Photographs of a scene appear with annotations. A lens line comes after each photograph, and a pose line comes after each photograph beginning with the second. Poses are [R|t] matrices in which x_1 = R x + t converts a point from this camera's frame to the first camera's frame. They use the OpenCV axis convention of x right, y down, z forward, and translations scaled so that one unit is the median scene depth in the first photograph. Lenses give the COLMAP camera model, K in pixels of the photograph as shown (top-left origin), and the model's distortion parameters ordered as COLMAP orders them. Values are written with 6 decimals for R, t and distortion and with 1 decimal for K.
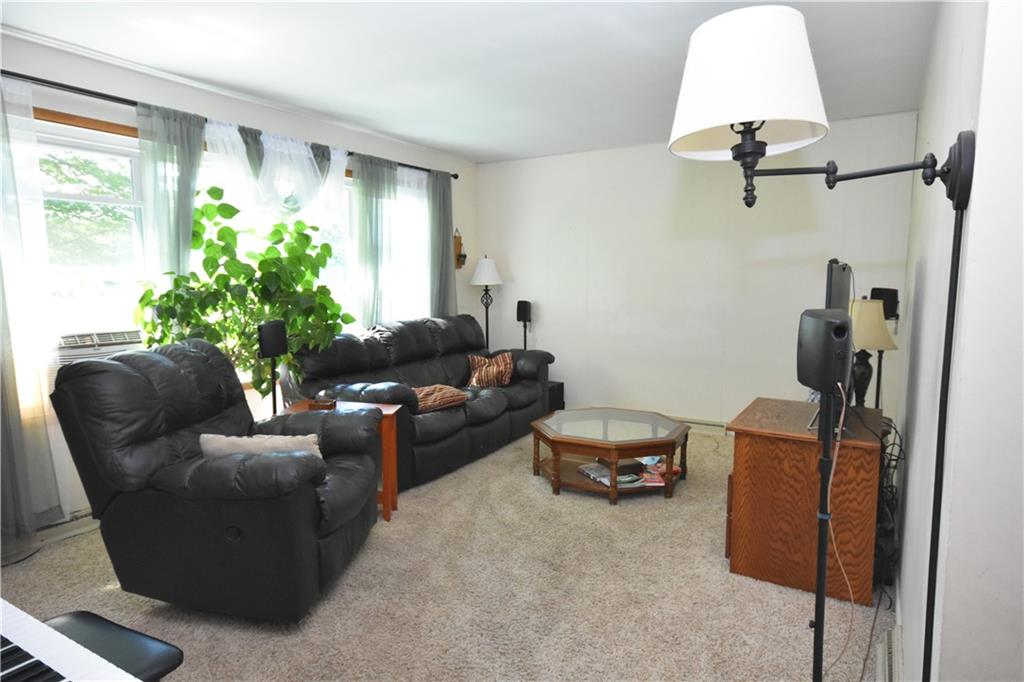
lens RADIAL K [[604.3, 0, 509.2], [0, 604.3, 341.9], [0, 0, 1]] dist [-0.001064, -0.001709]
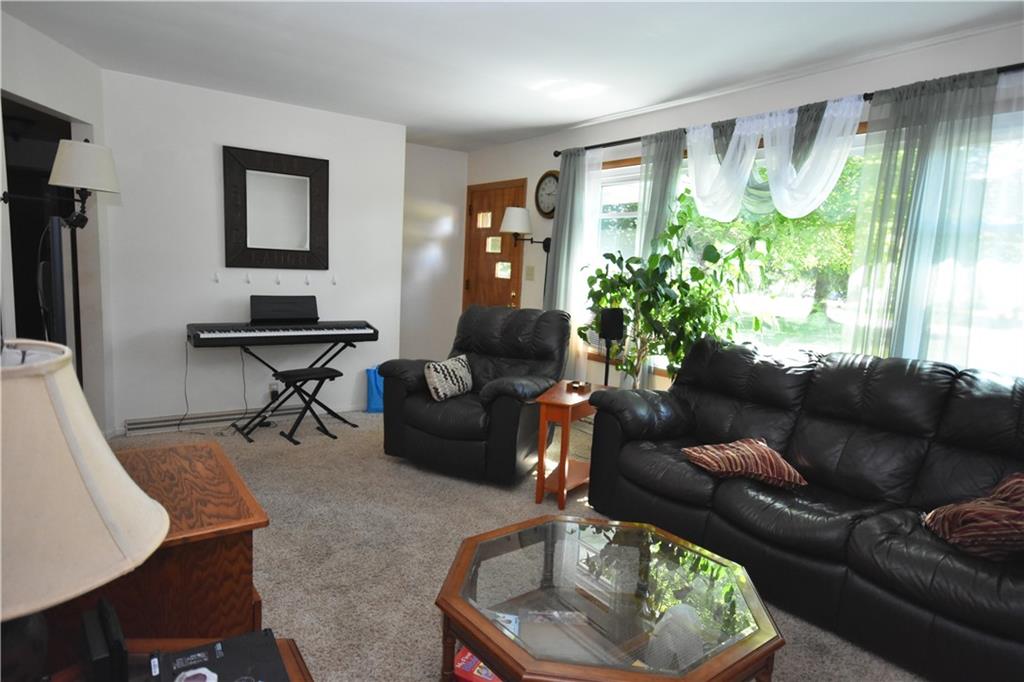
lens RADIAL K [[604.3, 0, 509.9], [0, 604.3, 341.5], [0, 0, 1]] dist [-0.001064, -0.001709]
pose [[-0.395139, 0.111400, -0.911842, 0.674132], [-0.133121, 0.975198, 0.176827, -0.137550], [0.908925, 0.191256, -0.370510, 1.168431]]
